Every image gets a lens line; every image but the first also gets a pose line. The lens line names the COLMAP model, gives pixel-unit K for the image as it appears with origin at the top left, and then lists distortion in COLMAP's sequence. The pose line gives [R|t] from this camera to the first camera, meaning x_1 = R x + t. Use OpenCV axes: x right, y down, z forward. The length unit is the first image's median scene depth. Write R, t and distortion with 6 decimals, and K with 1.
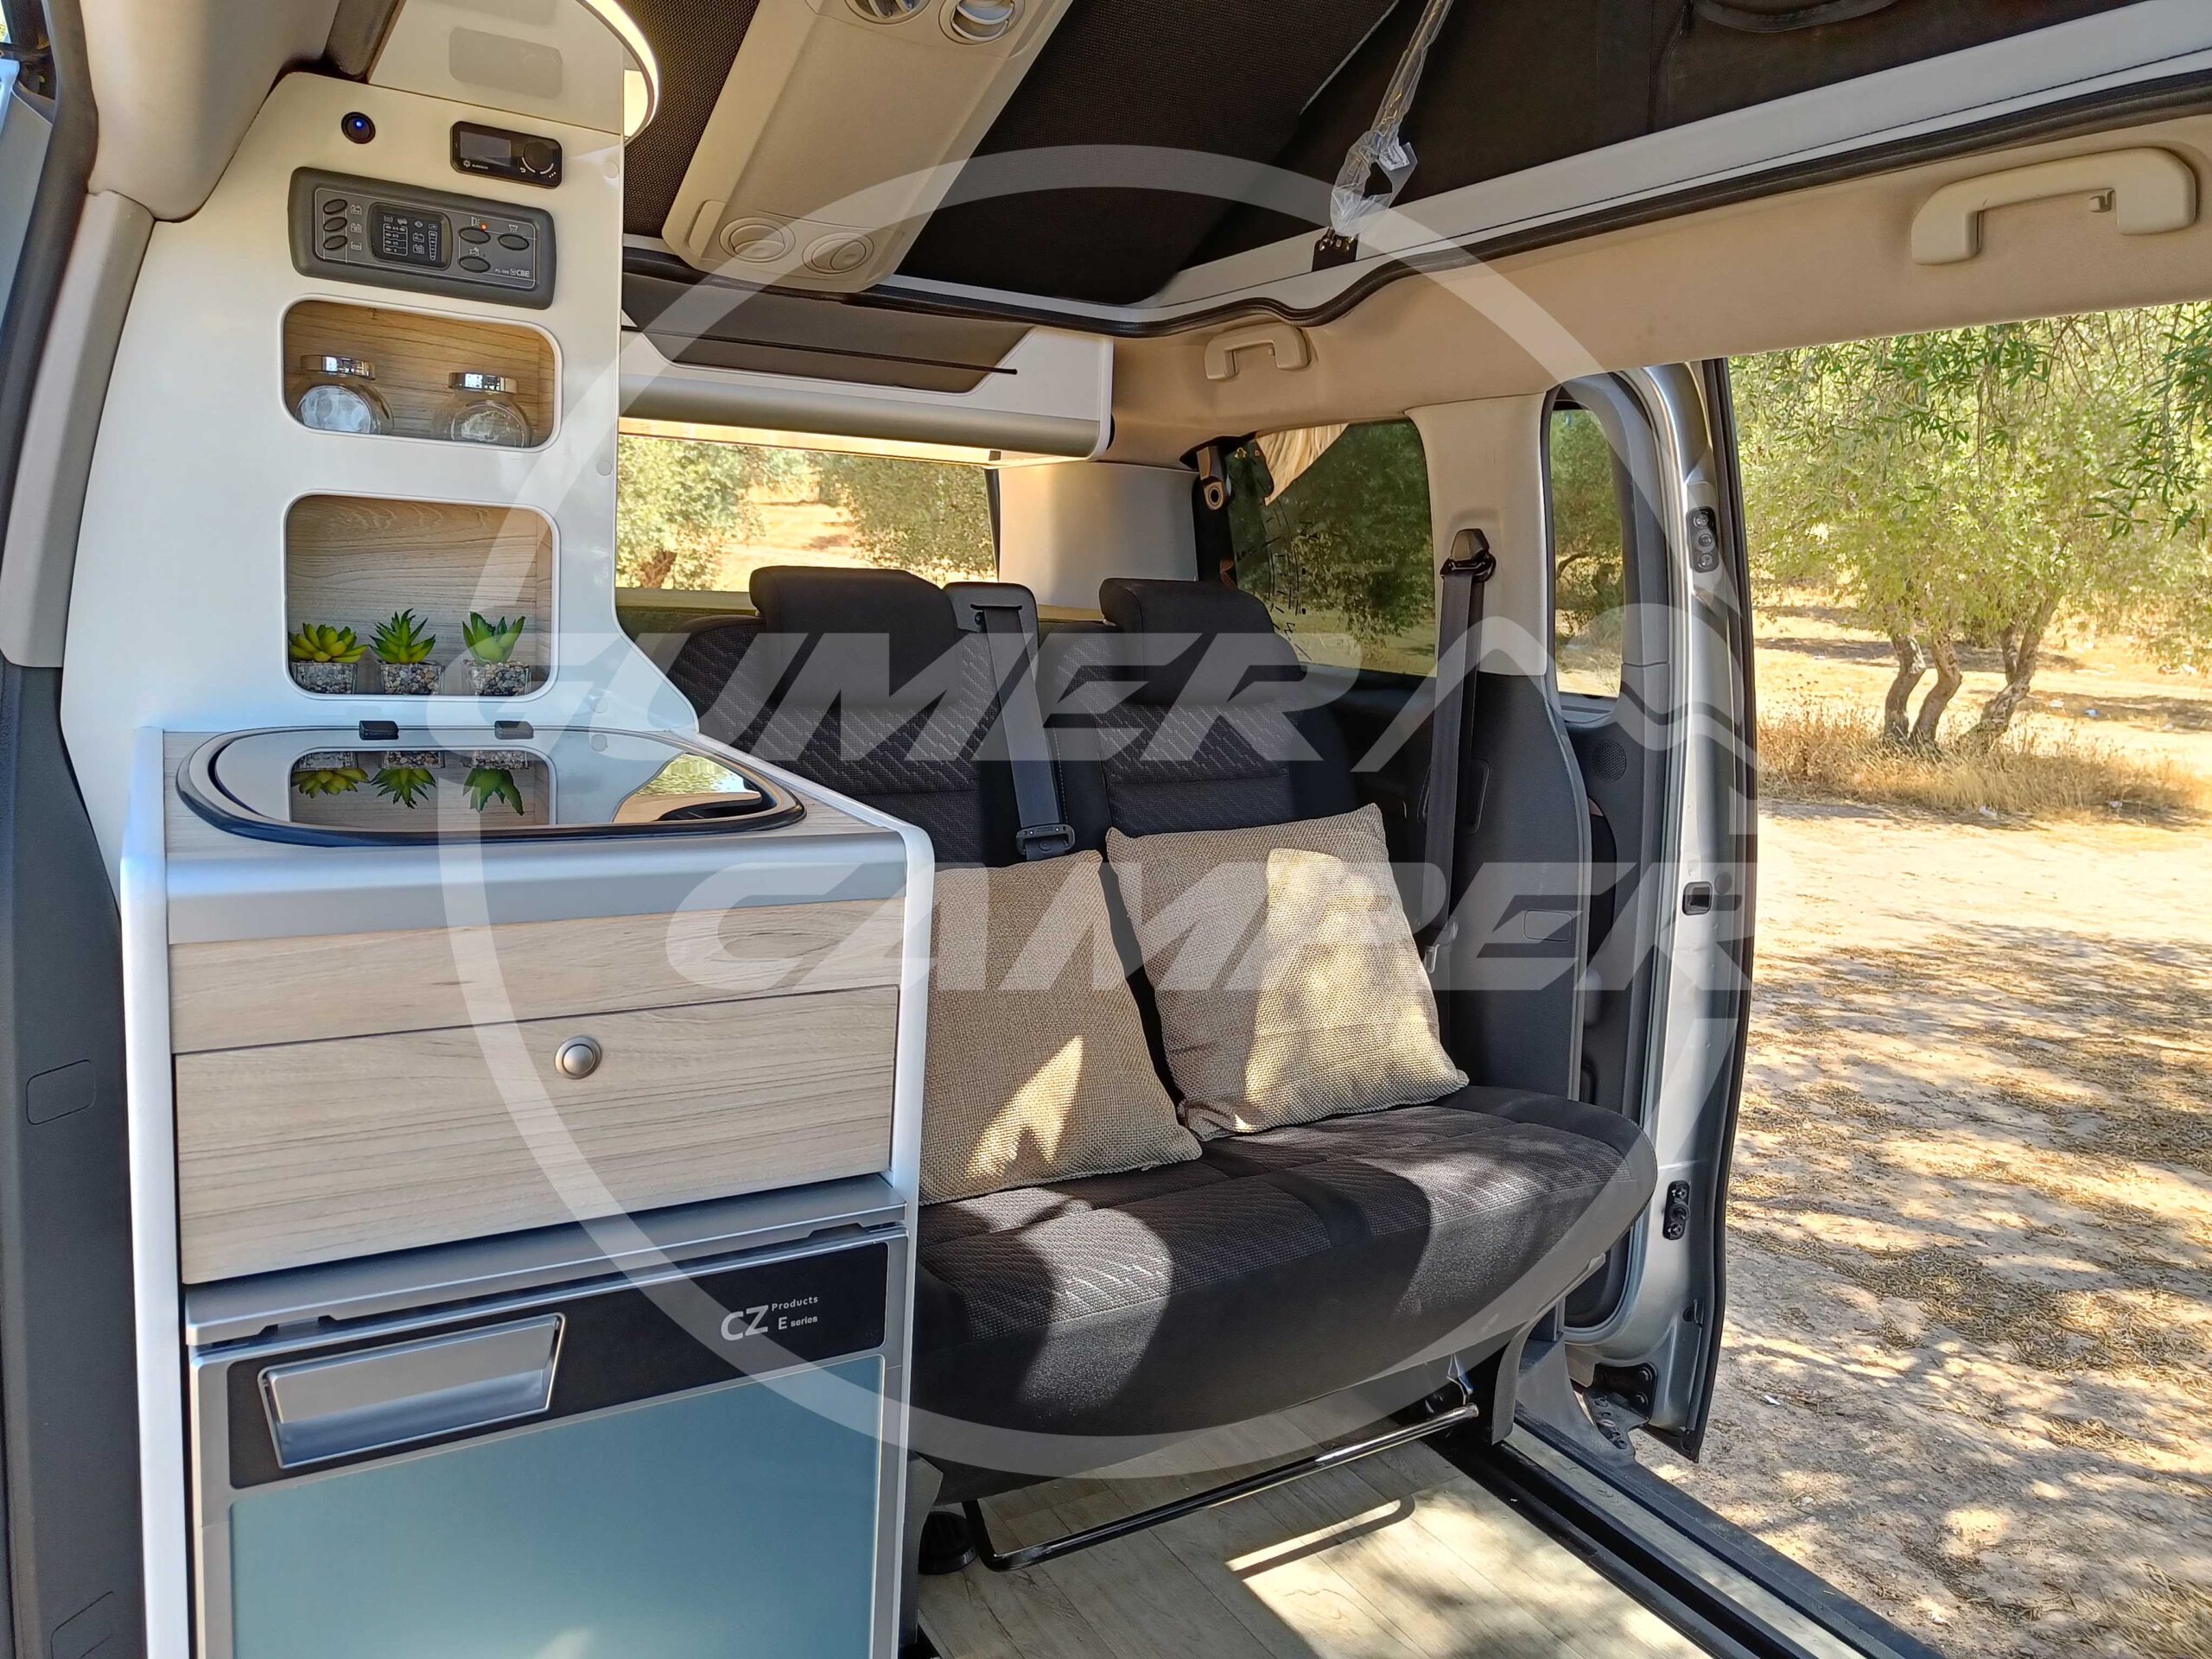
lens RADIAL K [[1578.8, 0, 1120.8], [0, 1578.8, 798.0], [0, 0, 1]] dist [0.008426, 0.002266]
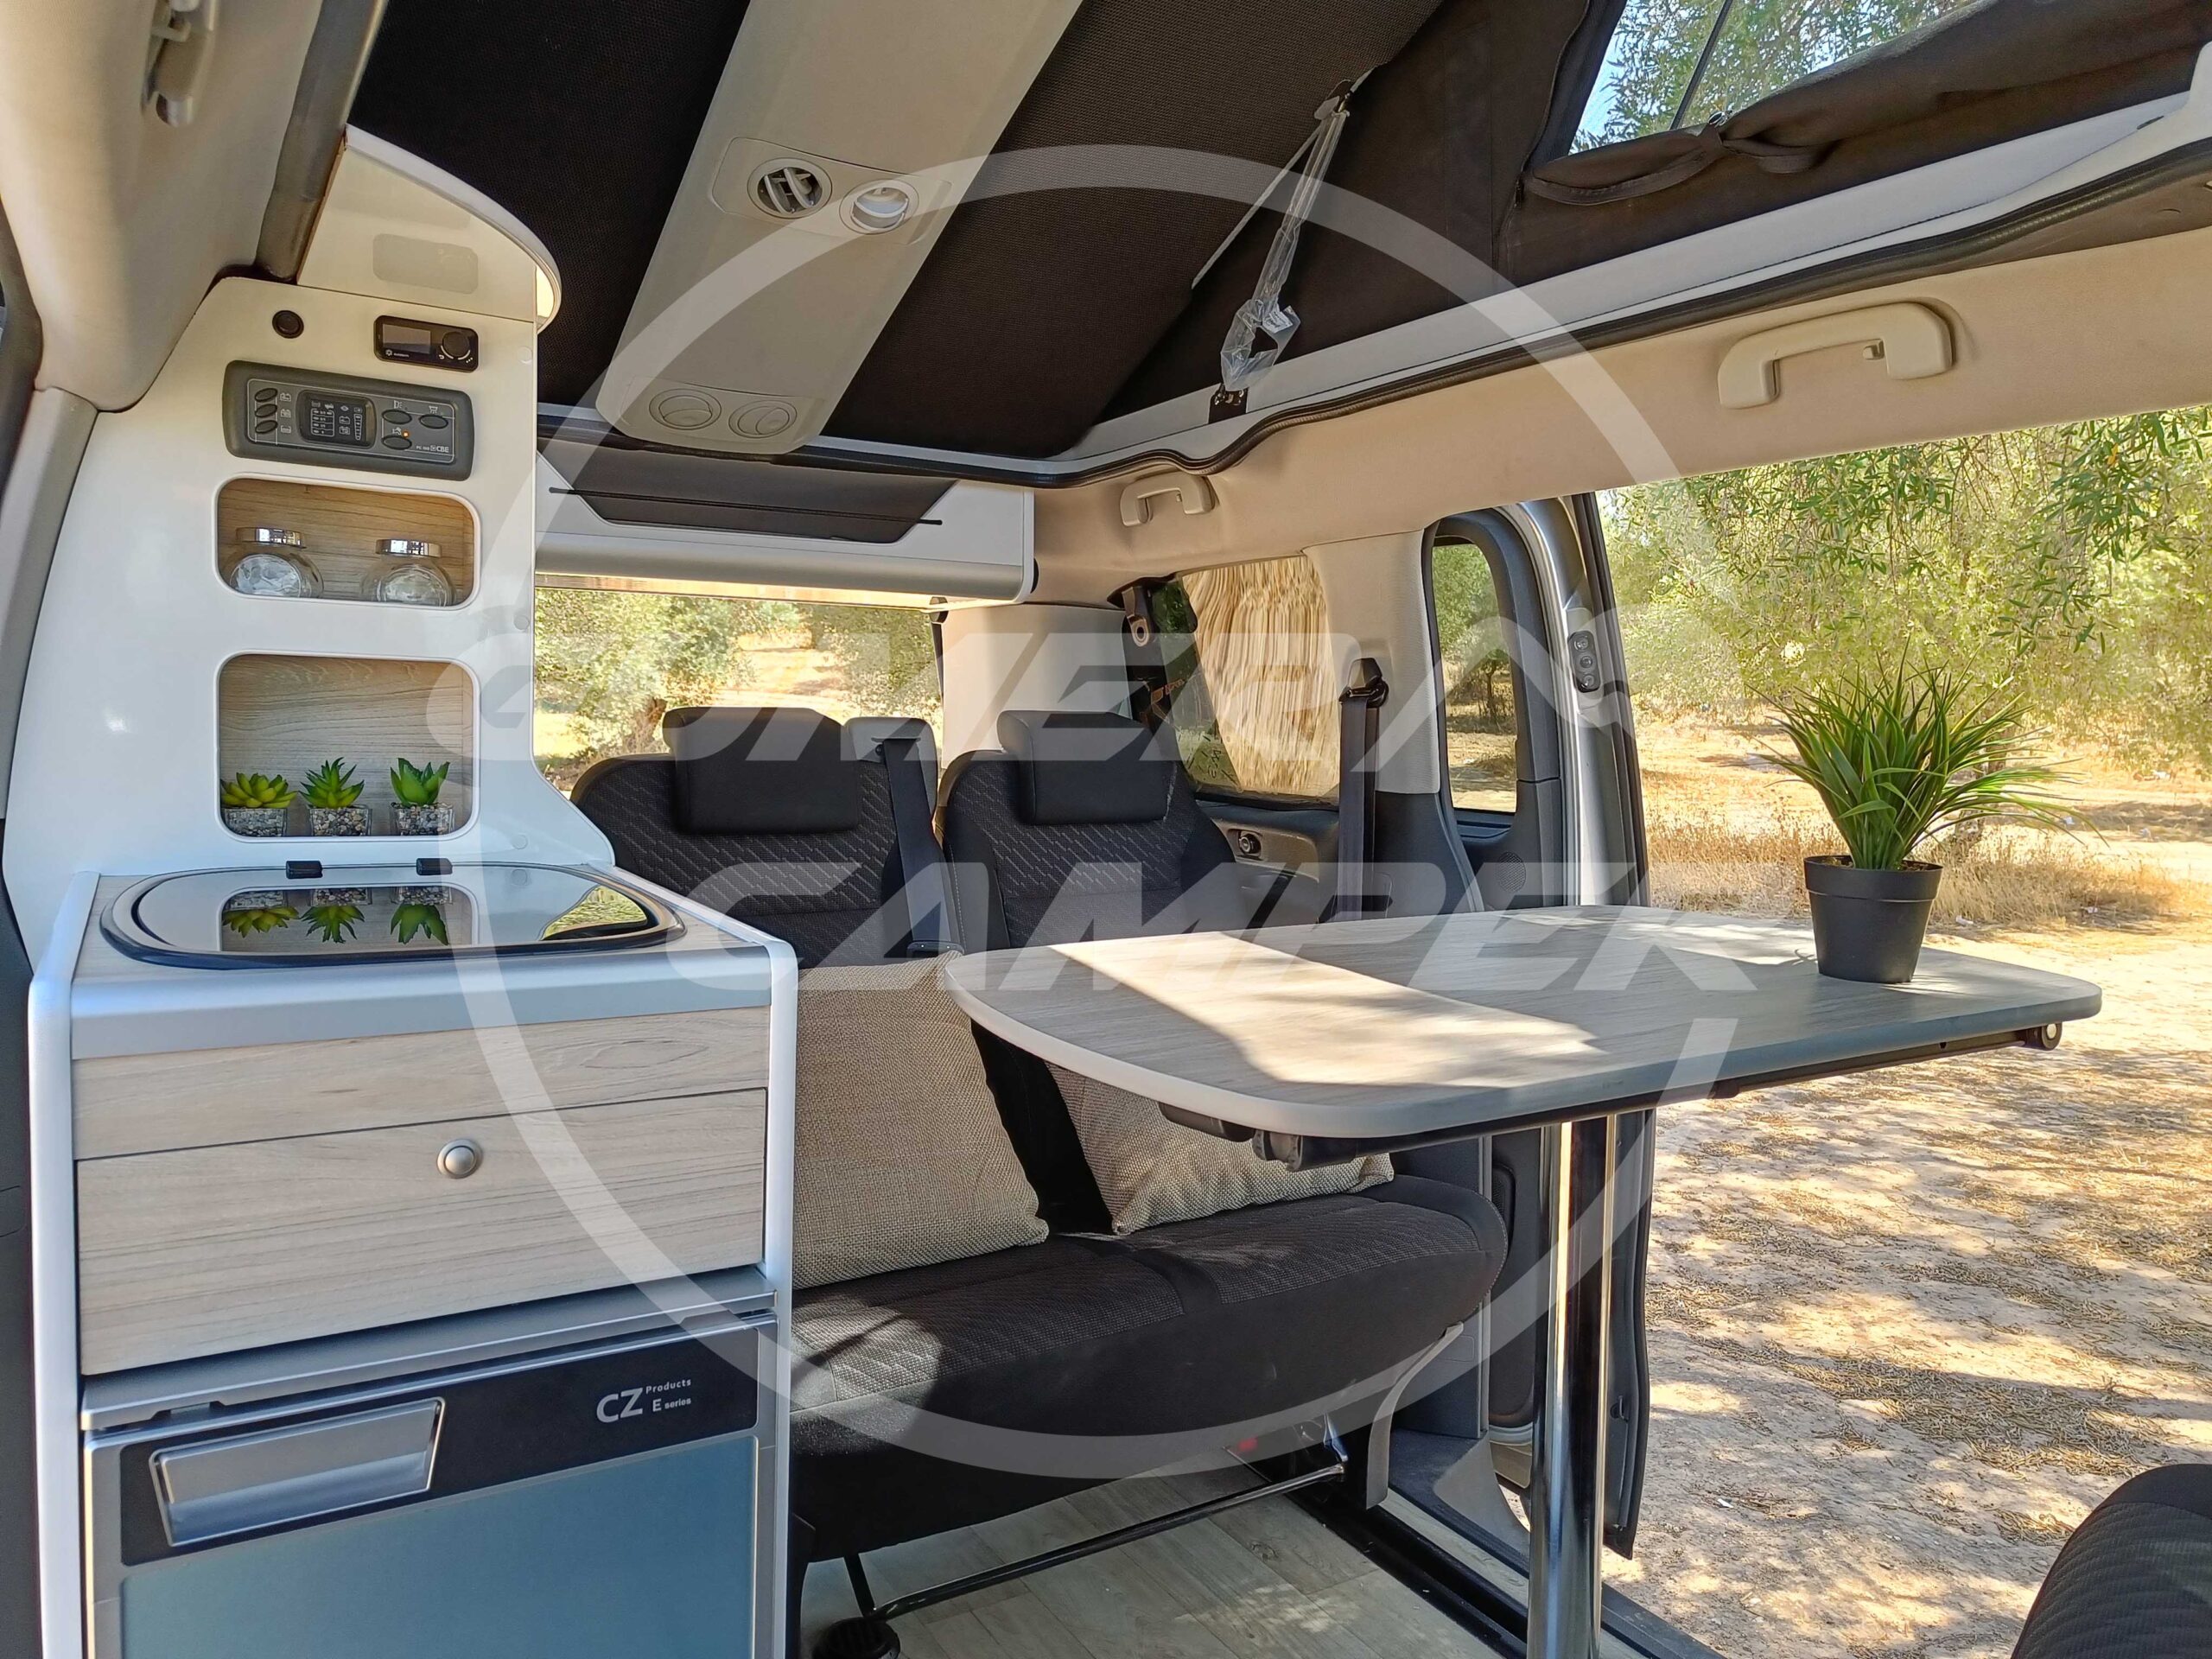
lens RADIAL K [[1573.7, 0, 1132.4], [0, 1573.7, 826.0], [0, 0, 1]] dist [0.009597, 0.004355]
pose [[0.999606, -0.026867, 0.008155, 0.079869], [0.027353, 0.997382, -0.066935, 0.013814], [-0.006335, 0.067132, 0.997724, -0.070922]]
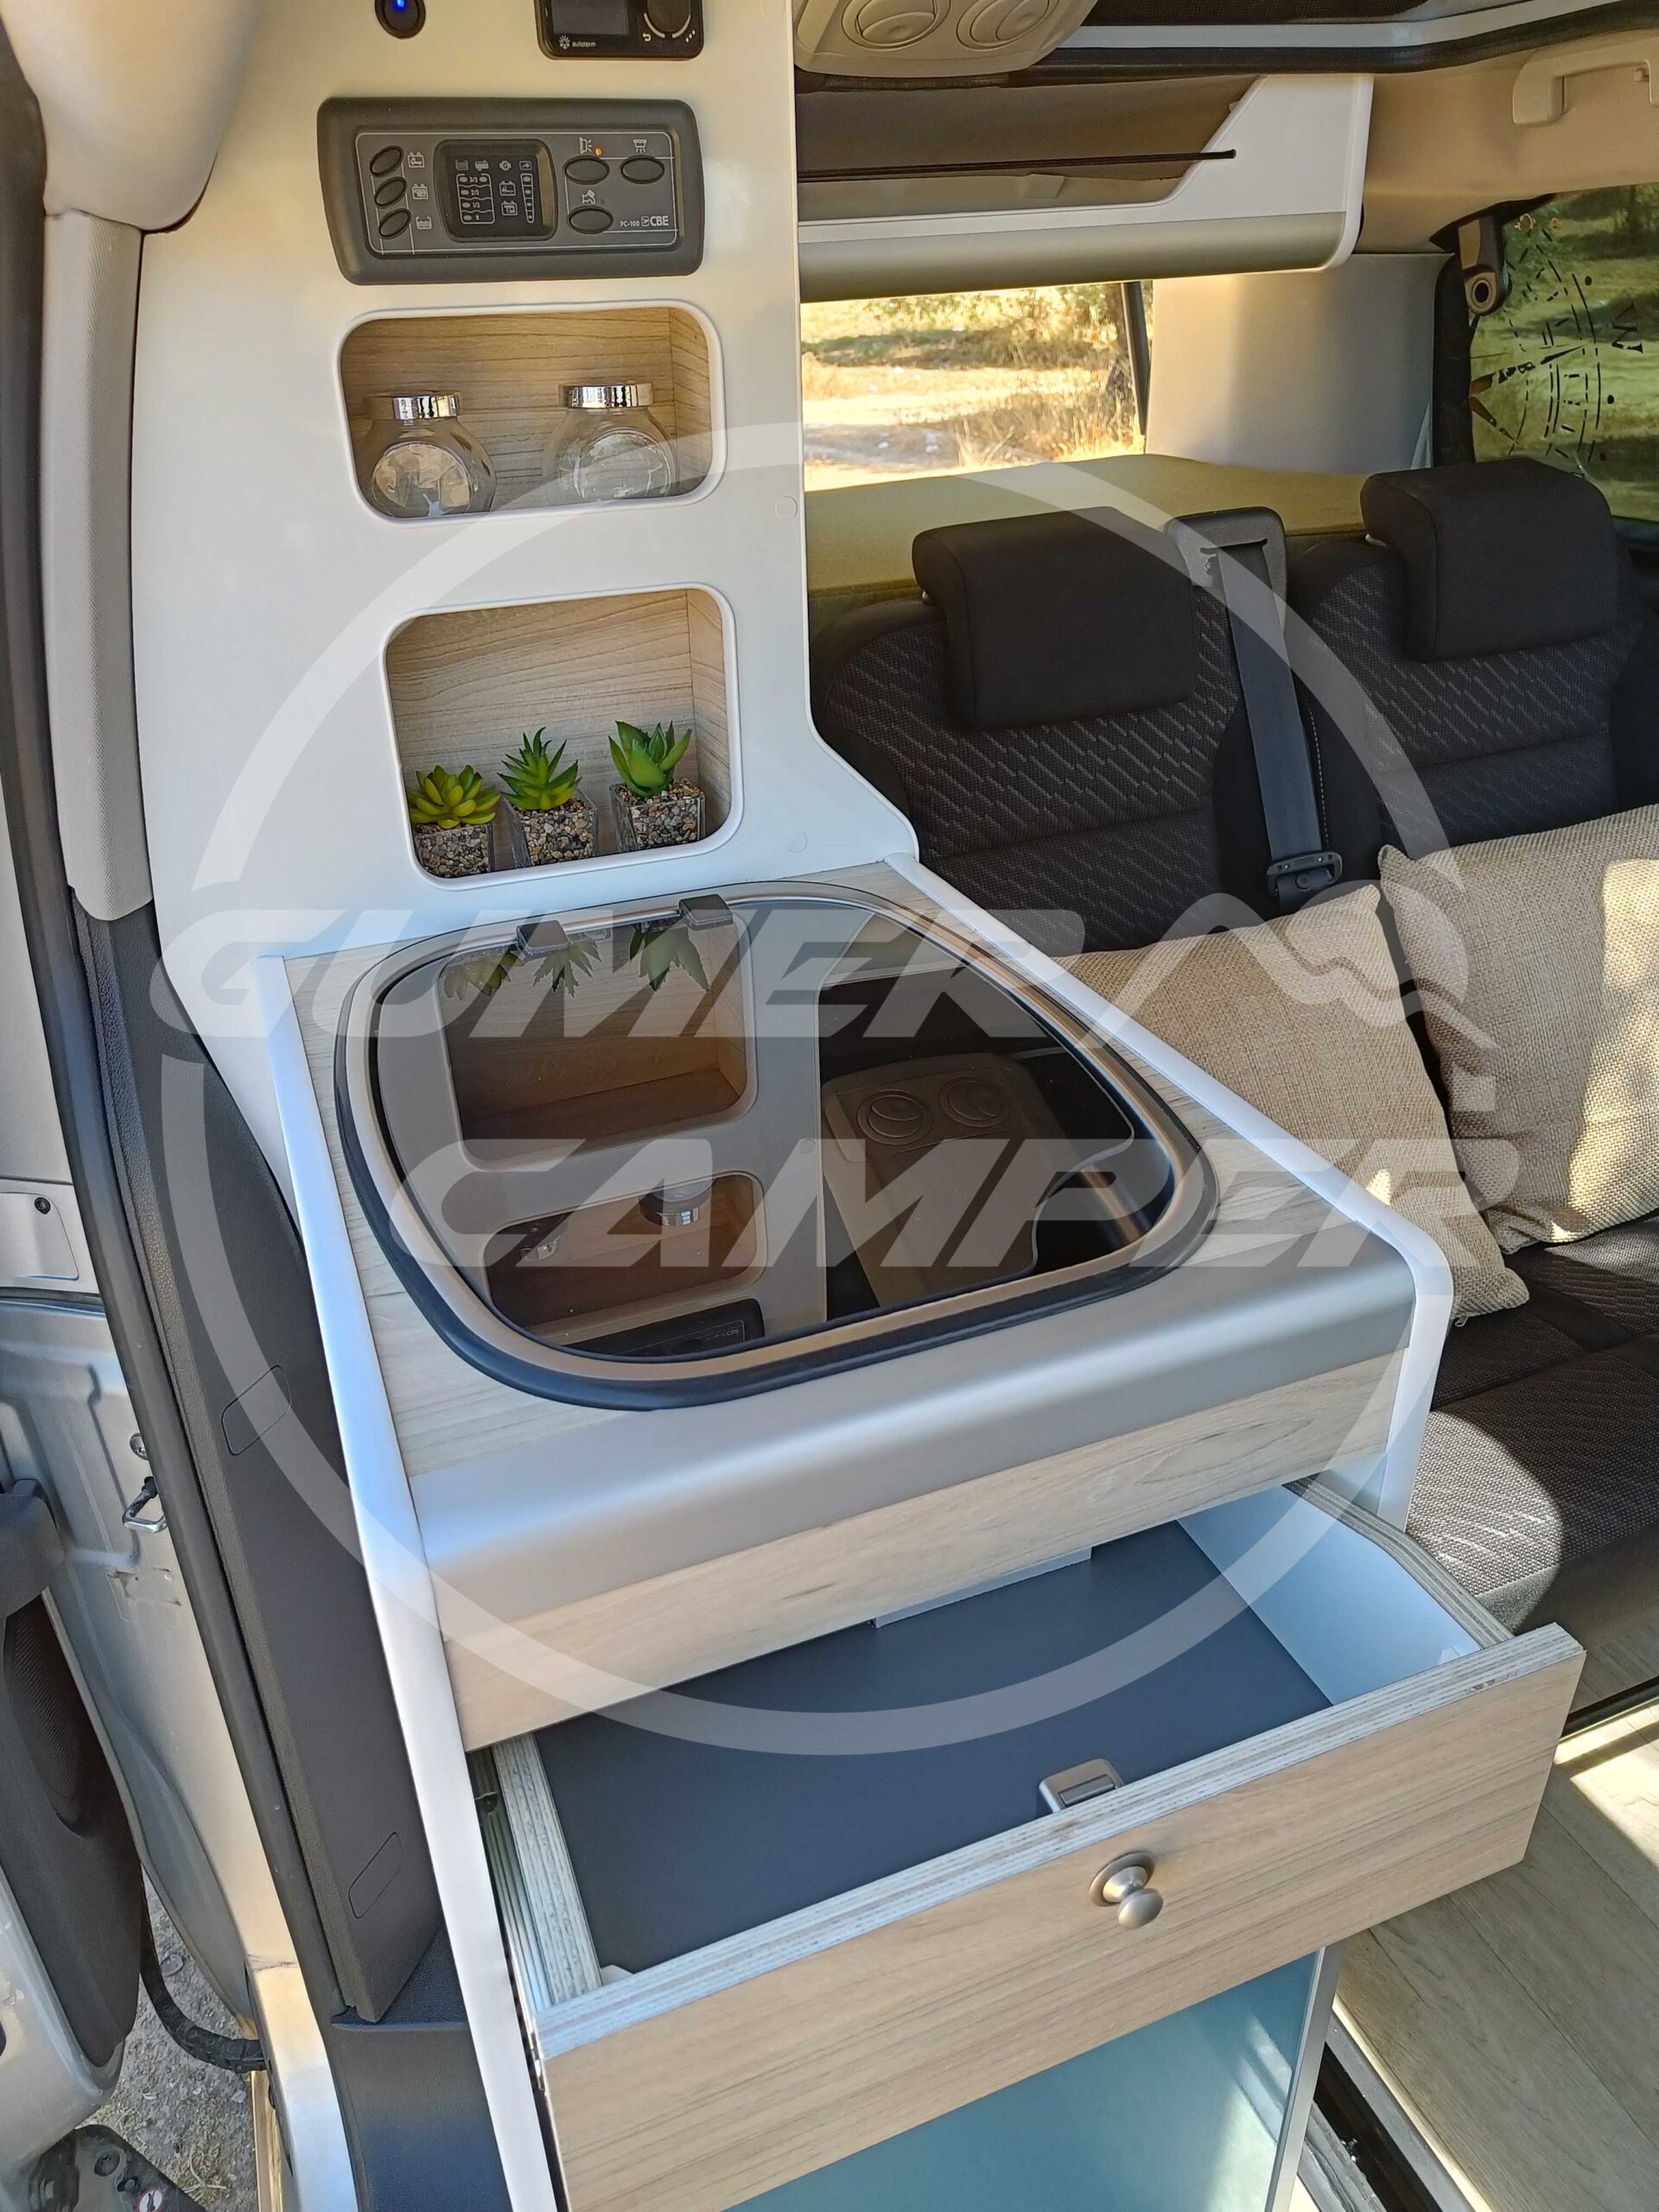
lens RADIAL K [[1584.0, 0, 811.5], [0, 1584.0, 1109.8], [0, 0, 1]] dist [0.009815, -0.000772]
pose [[0.980515, -0.001330, -0.196440, -0.183893], [0.067998, 0.940458, 0.333040, -0.195165], [0.184300, -0.339908, 0.922223, 0.283183]]
